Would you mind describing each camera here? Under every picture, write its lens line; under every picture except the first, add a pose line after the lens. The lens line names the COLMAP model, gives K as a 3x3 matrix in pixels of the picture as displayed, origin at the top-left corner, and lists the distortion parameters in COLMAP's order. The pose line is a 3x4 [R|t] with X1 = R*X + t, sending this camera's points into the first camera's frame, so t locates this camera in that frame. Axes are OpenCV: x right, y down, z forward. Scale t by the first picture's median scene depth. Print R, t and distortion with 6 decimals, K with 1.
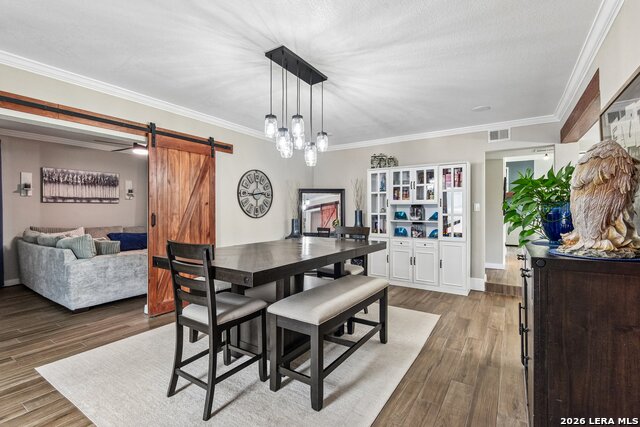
lens RADIAL K [[298.6, 0, 320.0], [0, 298.6, 213.5], [0, 0, 1]] dist [-0.014799, -0.000476]
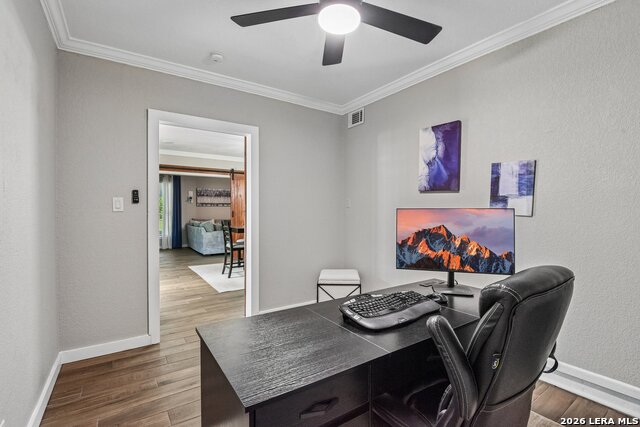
lens RADIAL K [[298.6, 0, 320.0], [0, 298.6, 213.5], [0, 0, 1]] dist [-0.014799, -0.000476]
pose [[0.919565, -0.001551, -0.392935, 0.660663], [0.001600, 0.999999, -0.000202, 0.014509], [0.392935, -0.000443, 0.919566, -0.561724]]
